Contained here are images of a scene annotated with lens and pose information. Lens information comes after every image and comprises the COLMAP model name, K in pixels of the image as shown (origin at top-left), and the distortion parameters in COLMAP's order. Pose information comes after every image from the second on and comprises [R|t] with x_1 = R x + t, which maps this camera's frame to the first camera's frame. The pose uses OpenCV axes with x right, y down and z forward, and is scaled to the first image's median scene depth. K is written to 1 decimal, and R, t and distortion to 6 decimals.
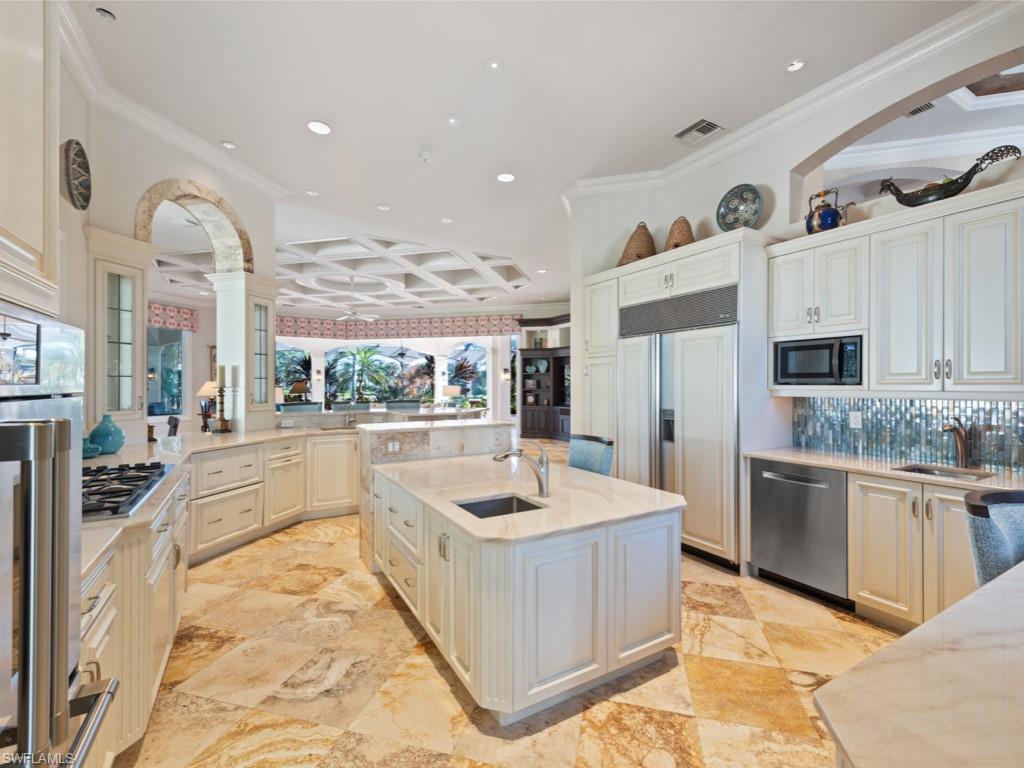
lens RADIAL K [[447.2, 0, 507.4], [0, 447.2, 384.9], [0, 0, 1]] dist [0.010288, -0.000332]
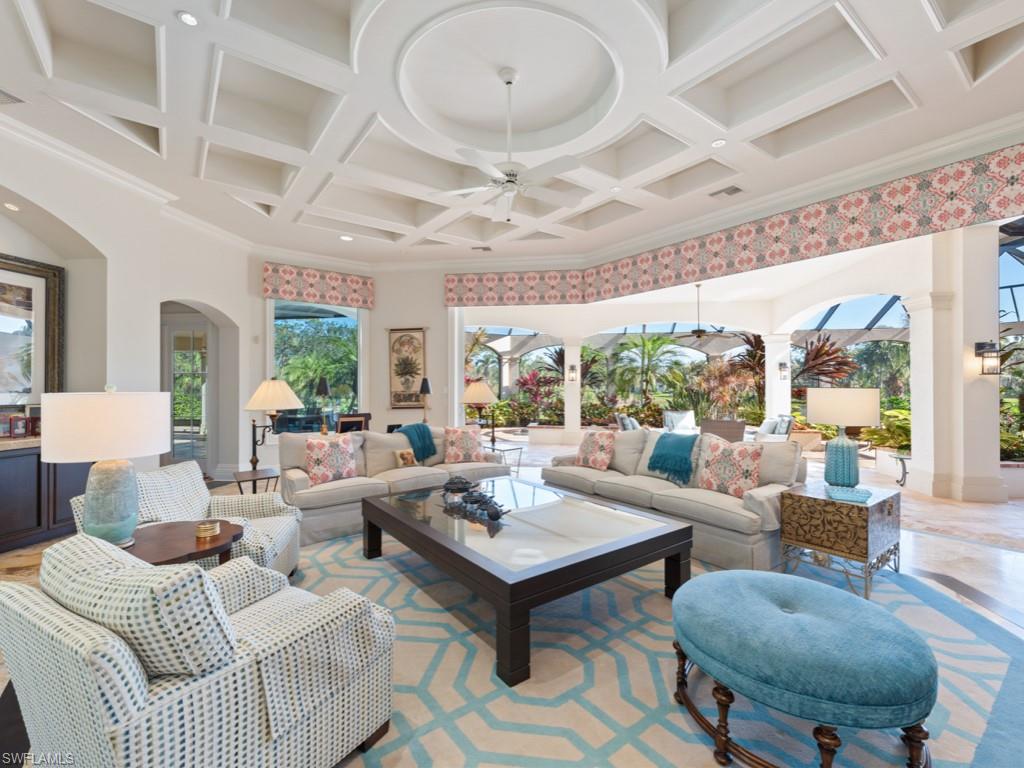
lens RADIAL K [[447.2, 0, 507.4], [0, 447.2, 384.9], [0, 0, 1]] dist [0.010288, -0.000332]
pose [[0.783835, -0.006743, -0.620932, -0.071843], [0.005021, 0.999977, -0.004520, -0.000953], [0.620948, 0.000425, 0.783851, 0.390535]]
